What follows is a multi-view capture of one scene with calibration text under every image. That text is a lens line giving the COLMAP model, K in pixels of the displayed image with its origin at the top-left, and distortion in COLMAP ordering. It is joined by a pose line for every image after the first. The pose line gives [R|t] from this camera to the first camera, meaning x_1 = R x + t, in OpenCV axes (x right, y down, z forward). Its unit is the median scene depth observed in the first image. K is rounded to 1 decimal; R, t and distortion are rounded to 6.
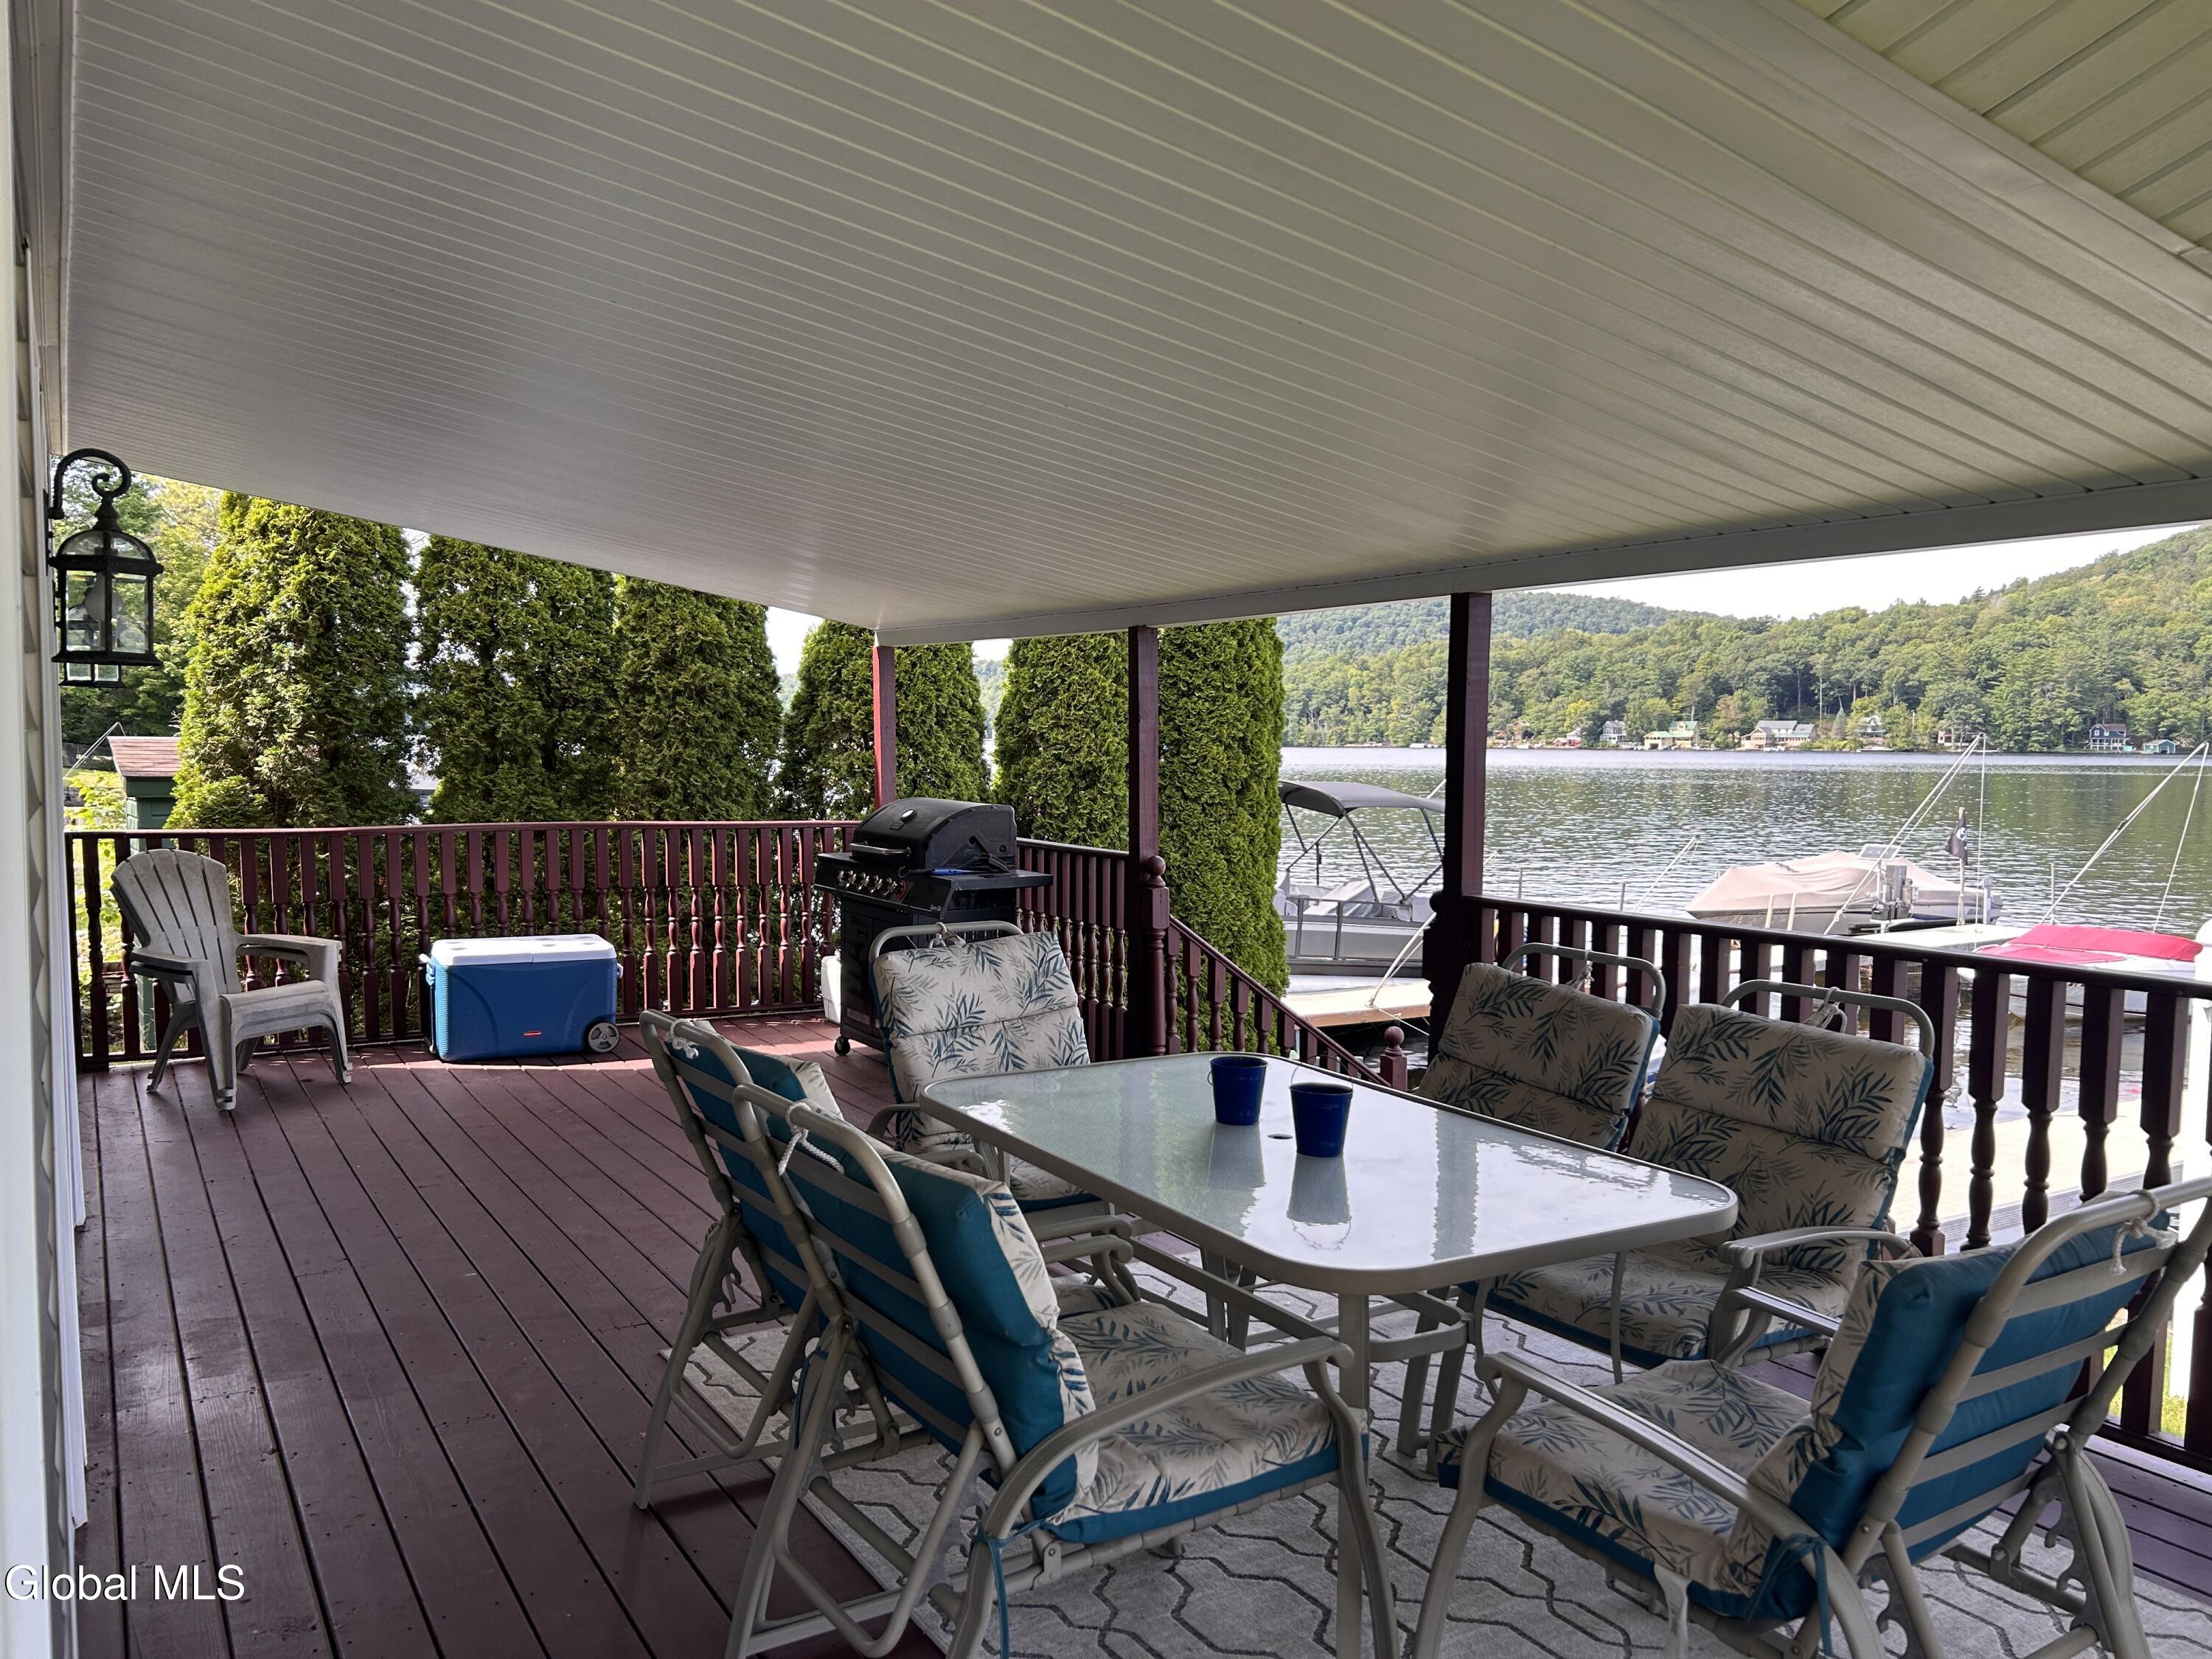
lens RADIAL K [[1662.2, 0, 1108.3], [0, 1662.2, 850.5], [0, 0, 1]] dist [0.101291, -0.188262]
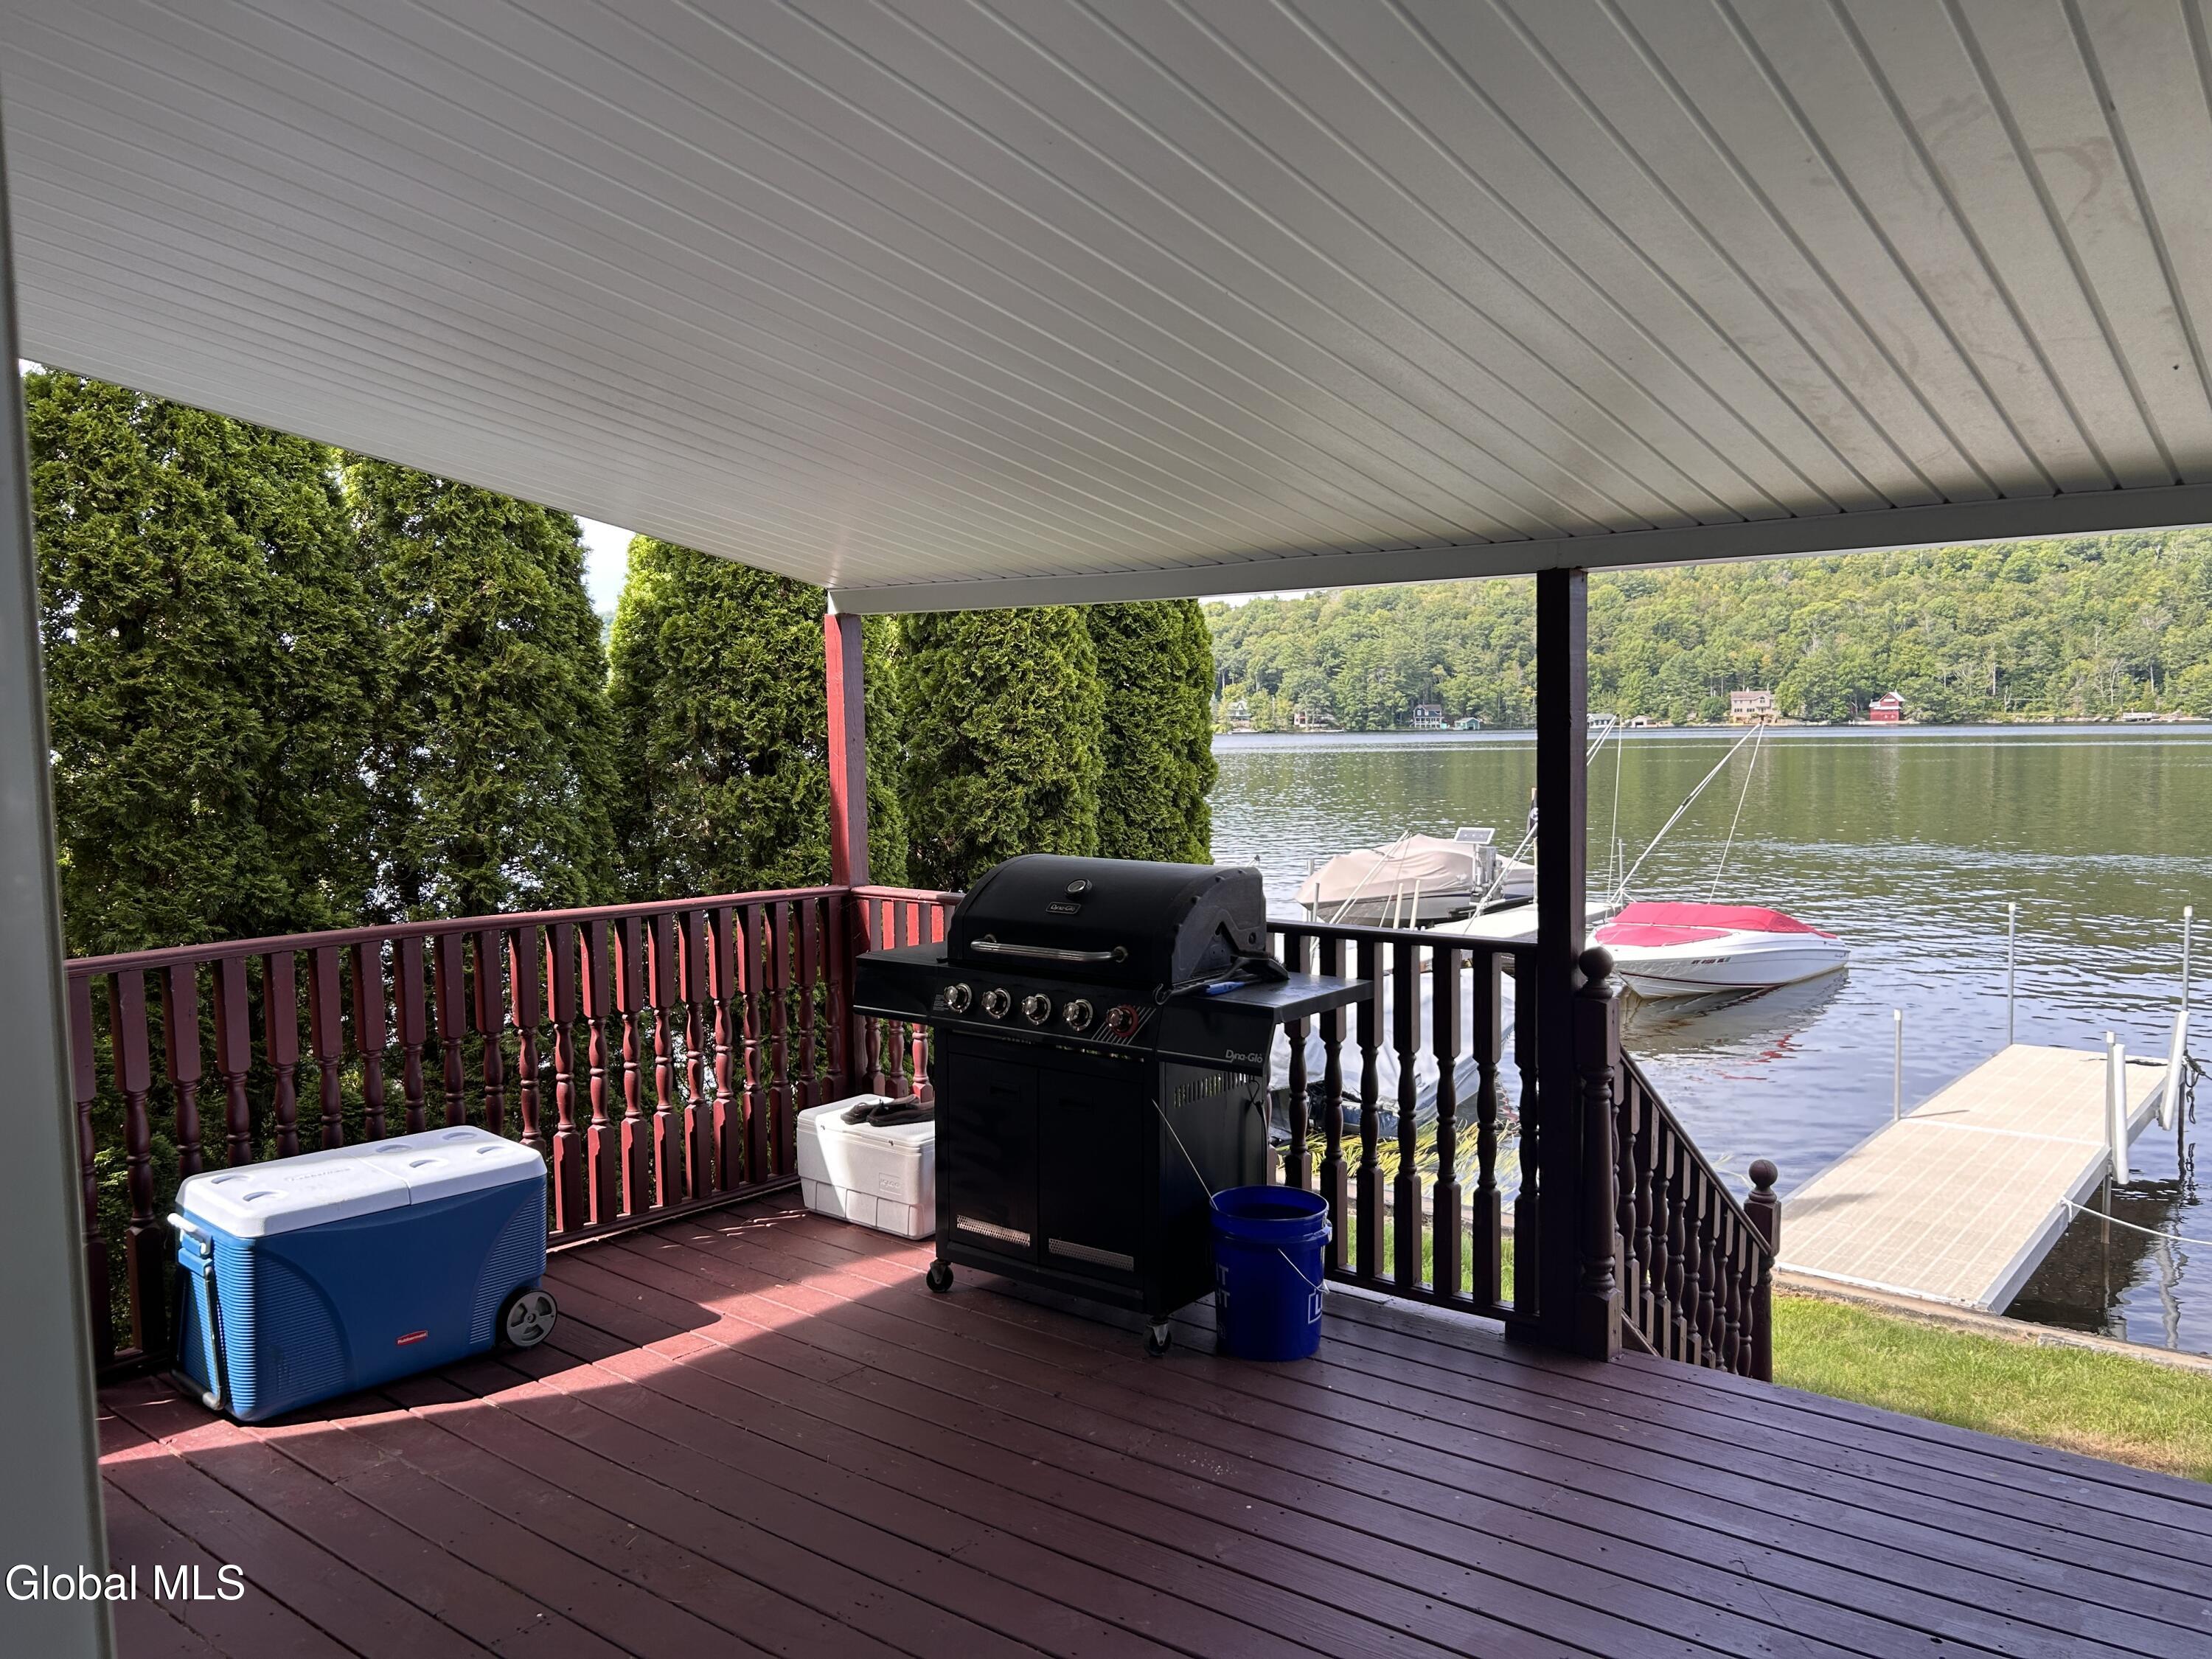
lens RADIAL K [[1661.9, 0, 1096.9], [0, 1661.9, 840.3], [0, 0, 1]] dist [0.042451, -0.054050]
pose [[0.937820, -0.042803, 0.344473, -0.143474], [0.042768, 0.999055, 0.007706, -0.019377], [-0.344477, 0.007506, 0.938765, 0.195037]]
